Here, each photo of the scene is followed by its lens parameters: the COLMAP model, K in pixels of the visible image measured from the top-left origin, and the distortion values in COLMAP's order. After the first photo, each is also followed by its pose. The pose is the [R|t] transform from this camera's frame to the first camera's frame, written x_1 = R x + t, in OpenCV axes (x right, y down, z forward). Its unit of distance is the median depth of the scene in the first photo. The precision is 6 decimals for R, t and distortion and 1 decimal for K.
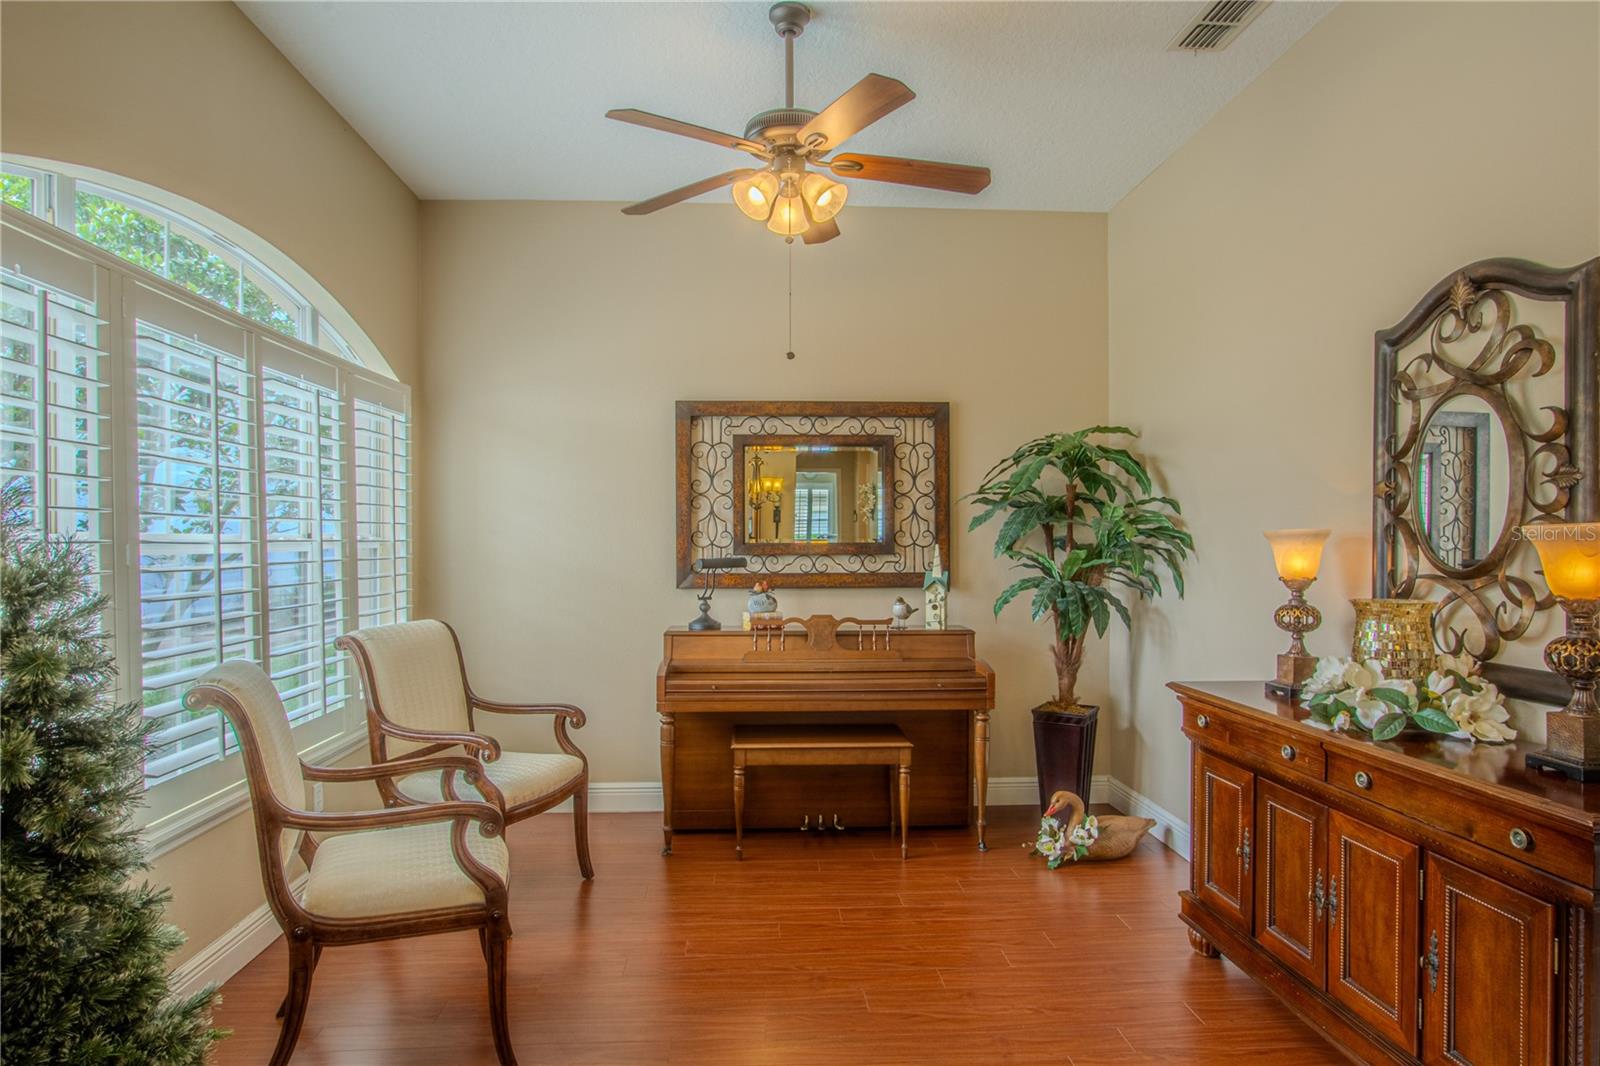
lens RADIAL K [[931.8, 0, 824.4], [0, 931.8, 557.8], [0, 0, 1]] dist [-0.018410, -0.001464]
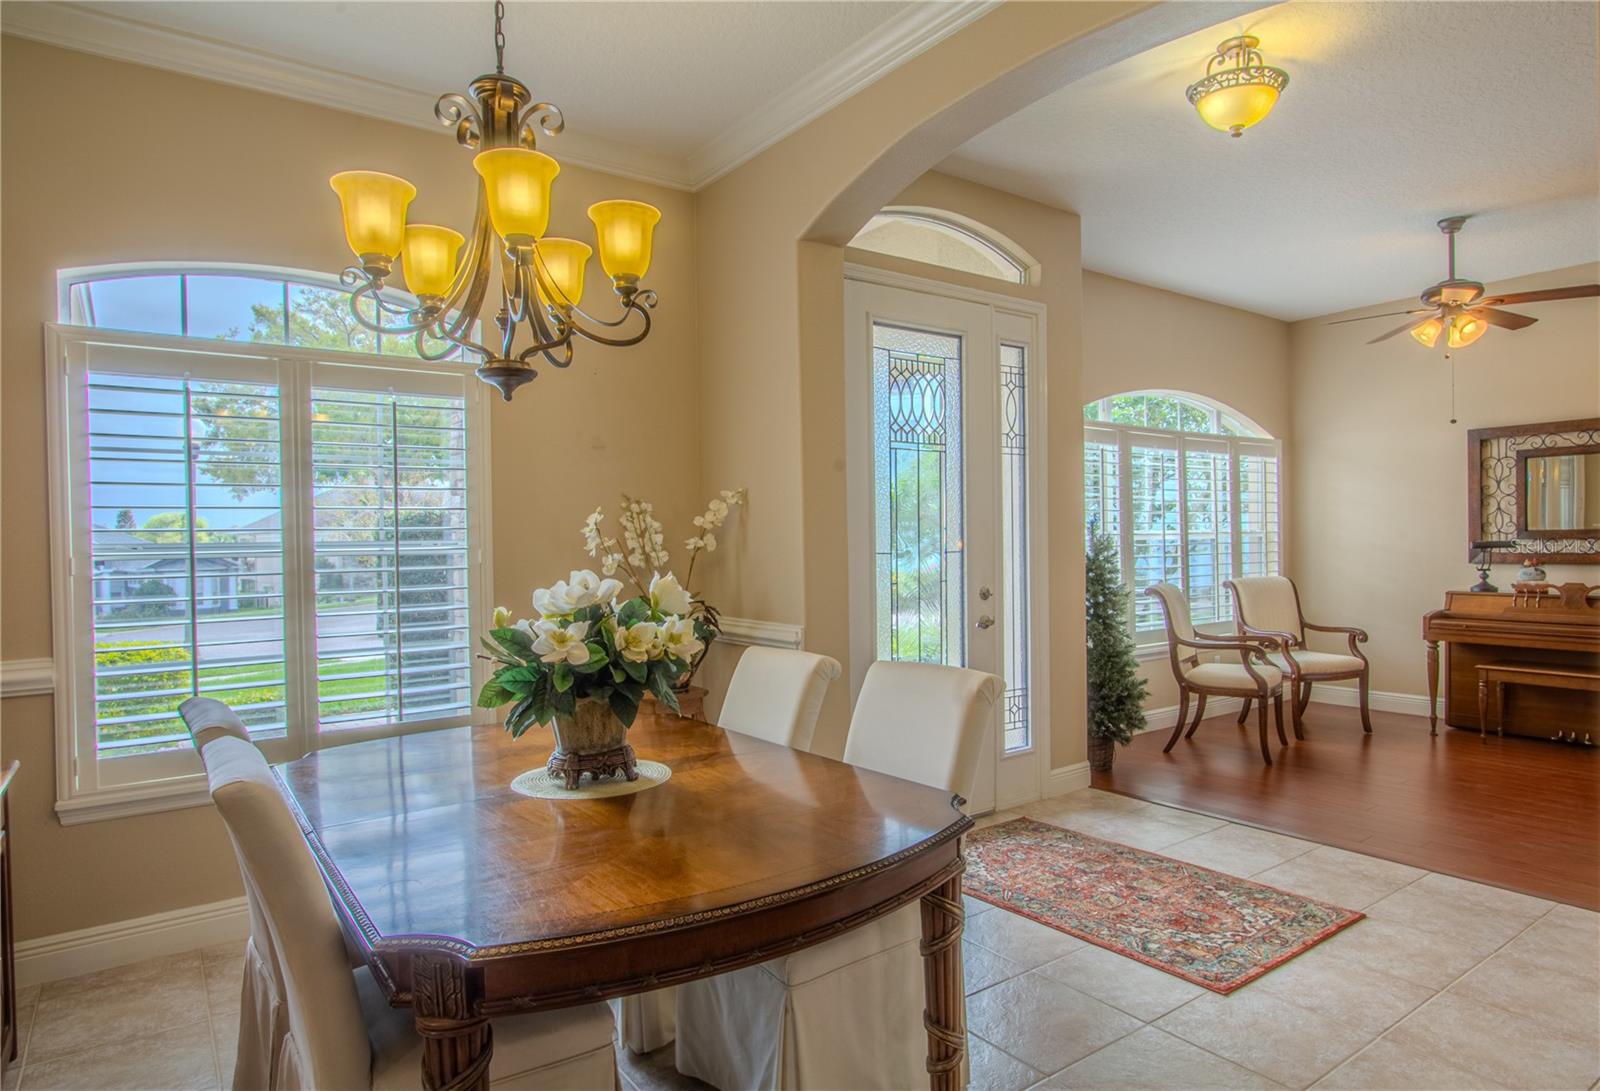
lens RADIAL K [[924.6, 0, 801.9], [0, 924.6, 549.1], [0, 0, 1]] dist [-0.004496, -0.001494]
pose [[0.523989, -0.000703, -0.851725, 0.531372], [-0.001875, 0.999996, -0.001979, 0.017051], [0.851723, 0.002634, 0.523986, -0.625479]]
